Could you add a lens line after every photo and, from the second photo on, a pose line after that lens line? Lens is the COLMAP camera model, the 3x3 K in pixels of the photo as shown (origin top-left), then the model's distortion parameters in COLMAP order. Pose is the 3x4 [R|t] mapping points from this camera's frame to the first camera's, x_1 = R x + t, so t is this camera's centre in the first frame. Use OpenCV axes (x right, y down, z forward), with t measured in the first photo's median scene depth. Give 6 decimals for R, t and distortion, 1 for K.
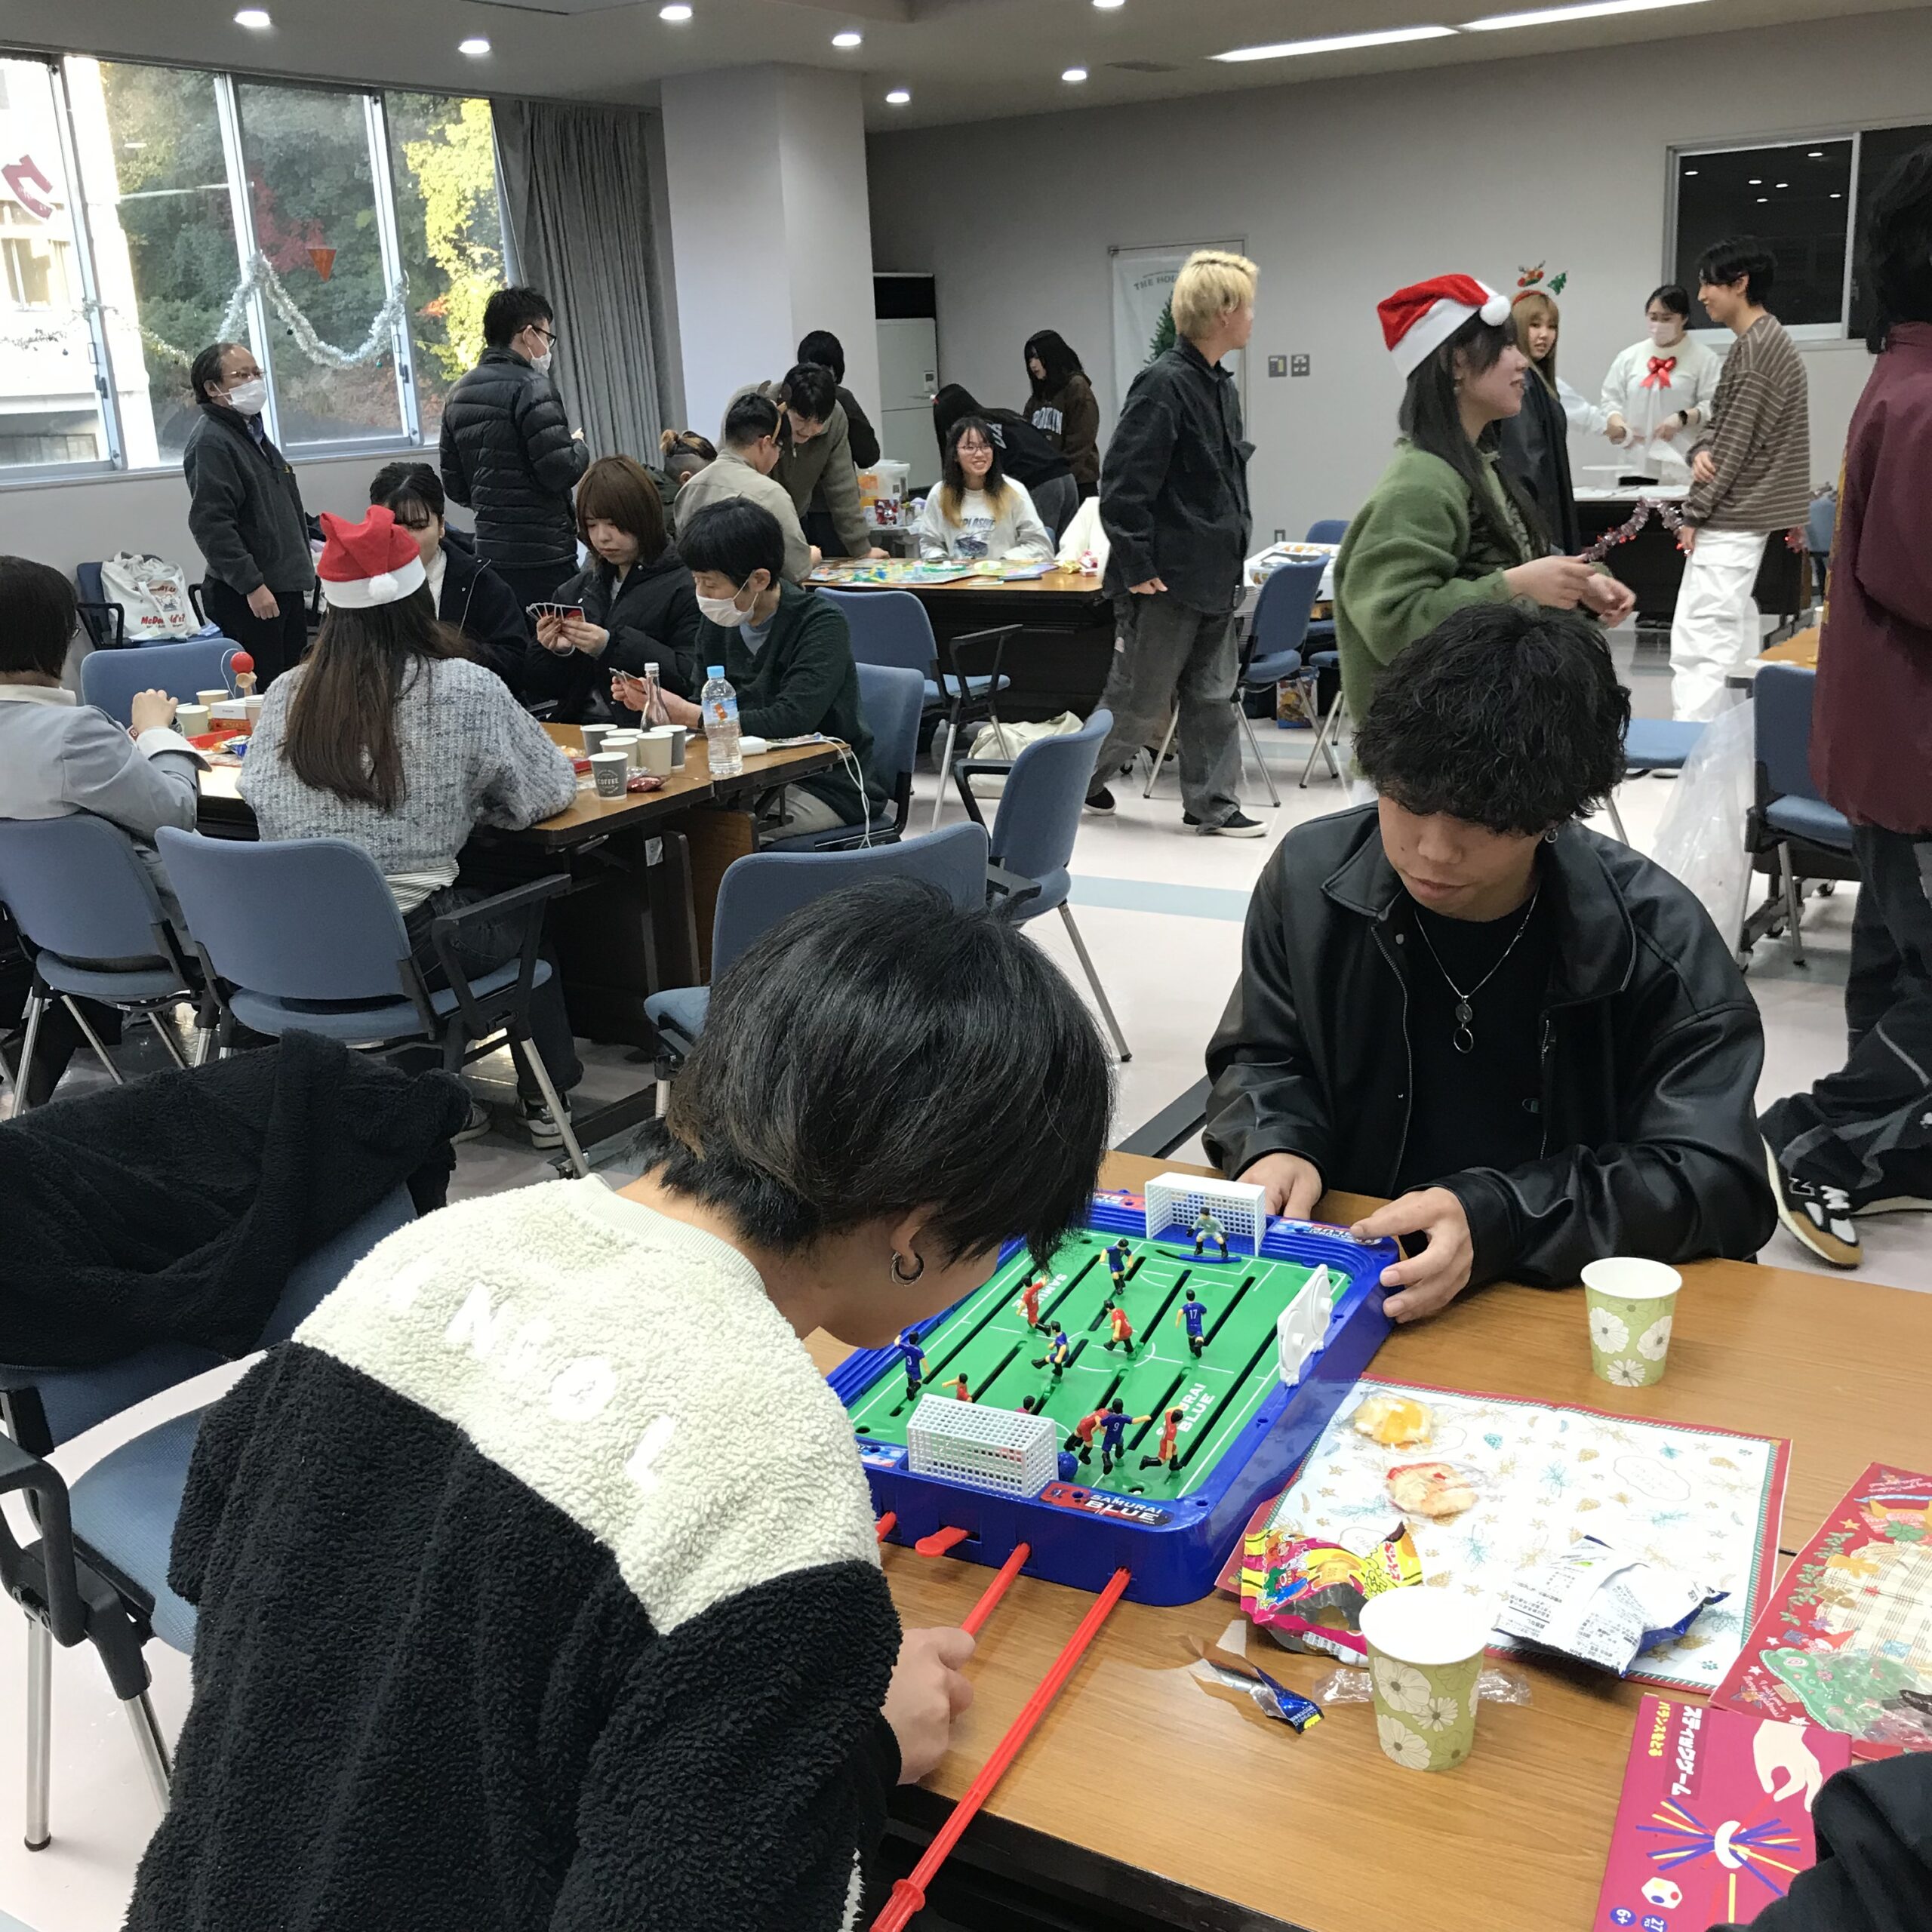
lens RADIAL K [[2123.6, 0, 972.6], [0, 2123.6, 933.5], [0, 0, 1]] dist [0.140172, -0.260039]
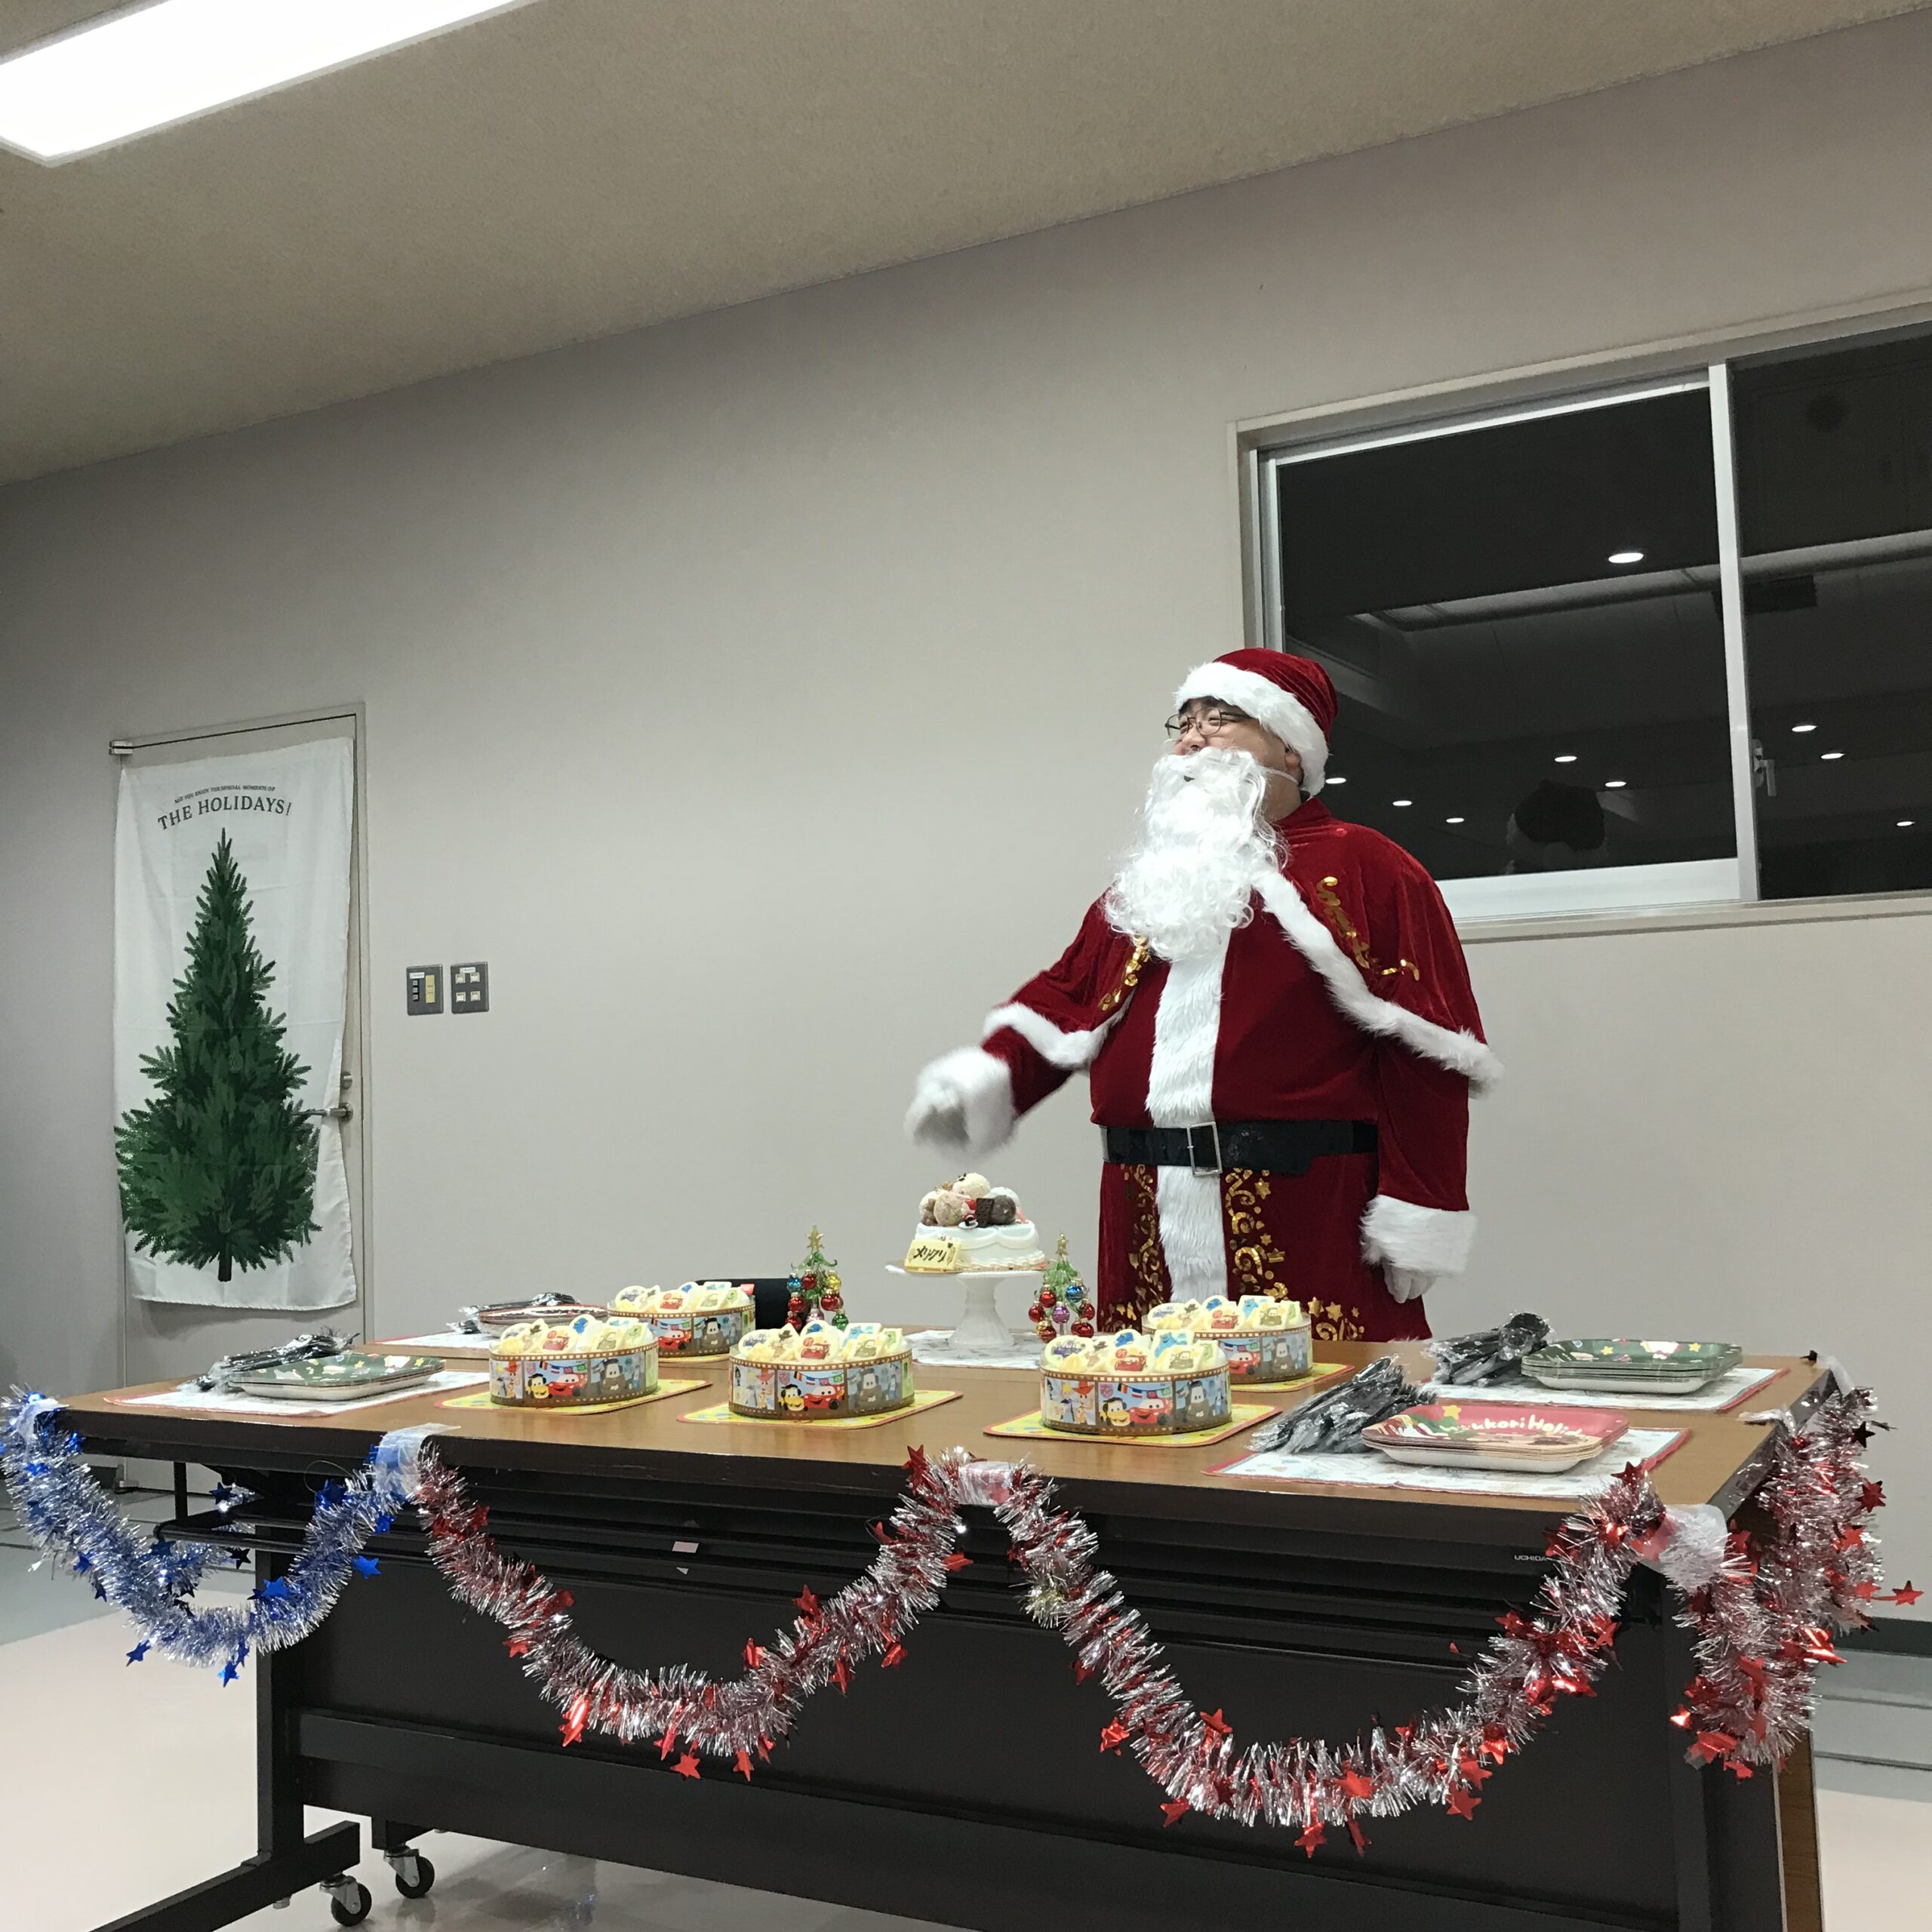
lens RADIAL K [[2123.6, 0, 972.6], [0, 2123.6, 933.5], [0, 0, 1]] dist [0.140172, -0.260039]
pose [[0.998512, 0.015784, 0.052203, 0.256250], [0.002249, 0.944471, -0.328589, -0.153971], [-0.054491, 0.328217, 0.943029, 0.669831]]
